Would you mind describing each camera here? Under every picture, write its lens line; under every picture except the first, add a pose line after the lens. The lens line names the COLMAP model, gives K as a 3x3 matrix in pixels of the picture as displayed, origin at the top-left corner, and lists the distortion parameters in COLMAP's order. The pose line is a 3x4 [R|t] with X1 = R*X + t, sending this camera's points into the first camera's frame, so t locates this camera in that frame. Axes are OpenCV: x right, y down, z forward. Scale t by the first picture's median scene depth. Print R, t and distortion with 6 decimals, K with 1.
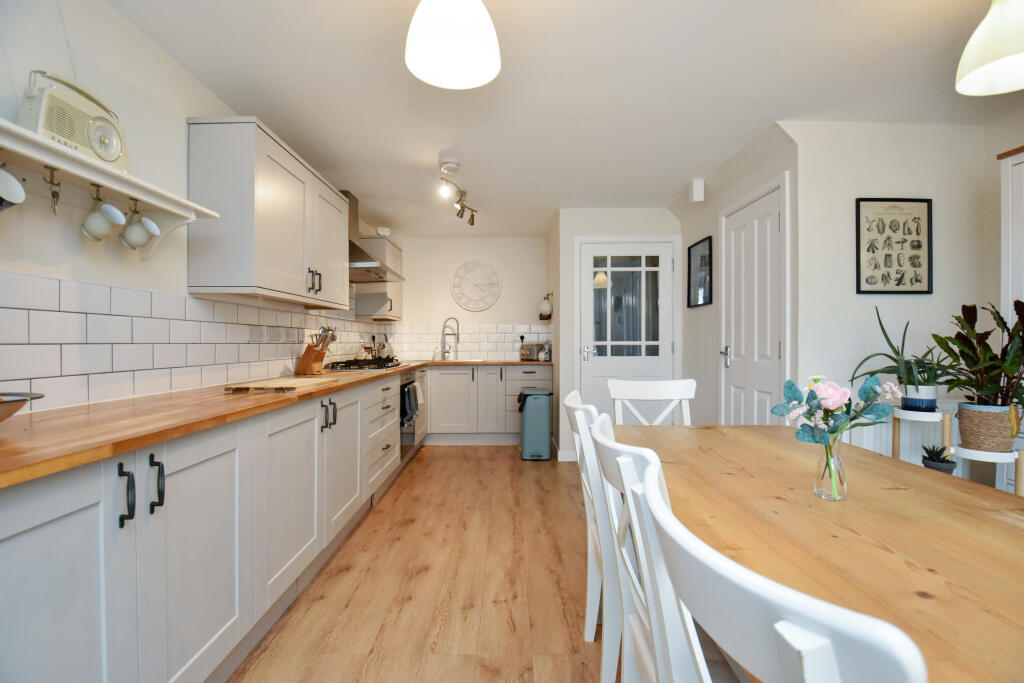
lens RADIAL K [[454.8, 0, 510.0], [0, 454.8, 346.4], [0, 0, 1]] dist [-0.000067, -0.023270]
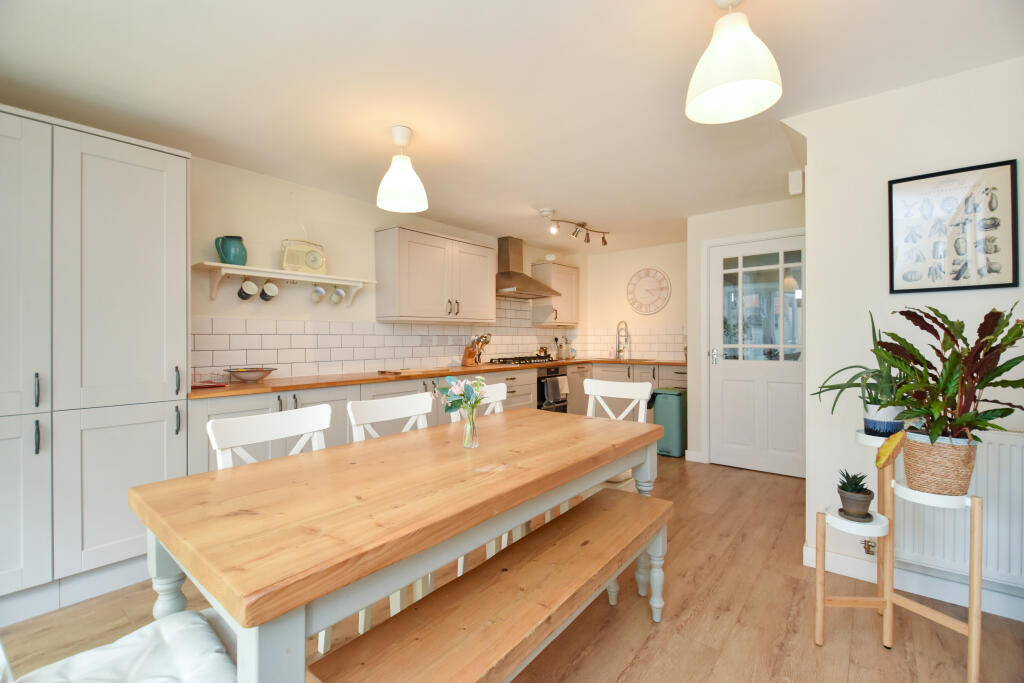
lens RADIAL K [[451.2, 0, 513.2], [0, 451.2, 328.8], [0, 0, 1]] dist [-0.000084, -0.000690]
pose [[0.781815, -0.015408, -0.623320, 0.746884], [-0.002370, 0.999614, -0.027682, -0.026158], [0.623506, 0.023120, 0.781477, -0.097333]]
